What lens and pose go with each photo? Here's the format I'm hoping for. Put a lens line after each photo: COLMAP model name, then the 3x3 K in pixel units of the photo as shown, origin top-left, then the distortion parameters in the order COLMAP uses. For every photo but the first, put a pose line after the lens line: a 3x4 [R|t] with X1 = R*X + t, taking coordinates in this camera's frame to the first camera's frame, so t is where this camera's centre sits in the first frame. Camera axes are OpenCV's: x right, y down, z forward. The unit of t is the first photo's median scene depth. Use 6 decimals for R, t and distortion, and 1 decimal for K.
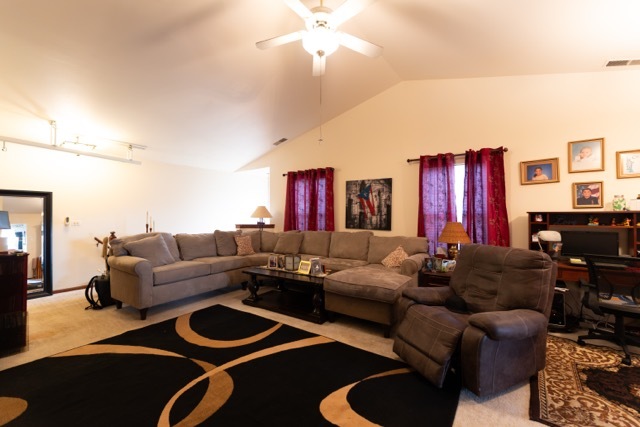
lens RADIAL K [[271.1, 0, 322.5], [0, 271.1, 212.2], [0, 0, 1]] dist [0.008153, -0.000797]
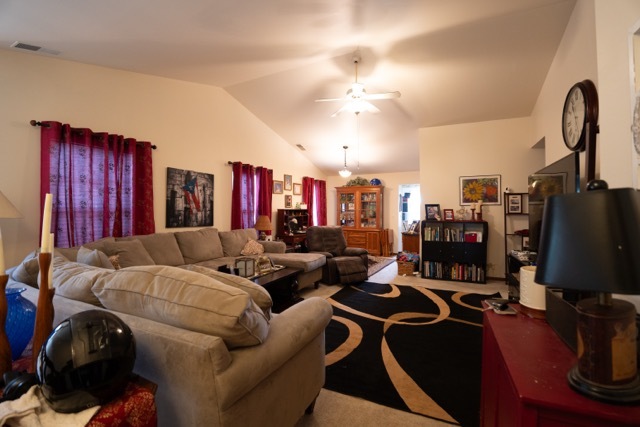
lens RADIAL K [[271.1, 0, 325.1], [0, 271.1, 210.6], [0, 0, 1]] dist [0.008153, -0.000797]
pose [[-0.147332, 0.000347, 0.989087, -1.011868], [-0.010524, 0.999943, -0.001919, 0.008644], [-0.989031, -0.010691, -0.147320, 0.900955]]
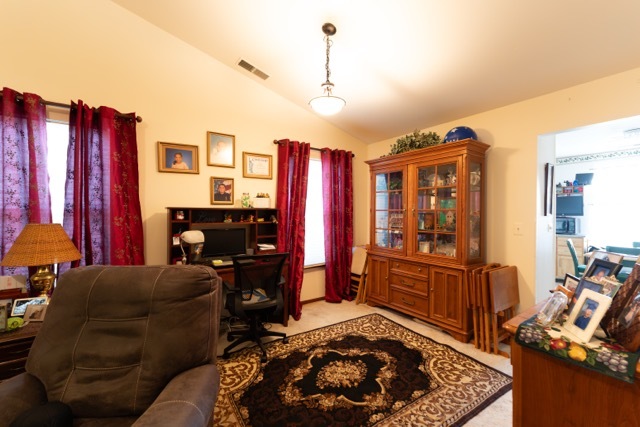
lens RADIAL K [[271.1, 0, 321.3], [0, 271.1, 214.1], [0, 0, 1]] dist [0.008153, -0.000797]
pose [[0.335358, -0.006152, 0.942071, 0.158835], [-0.014998, 0.999817, 0.011868, 0.002387], [-0.941971, -0.018109, 0.335204, 0.303012]]
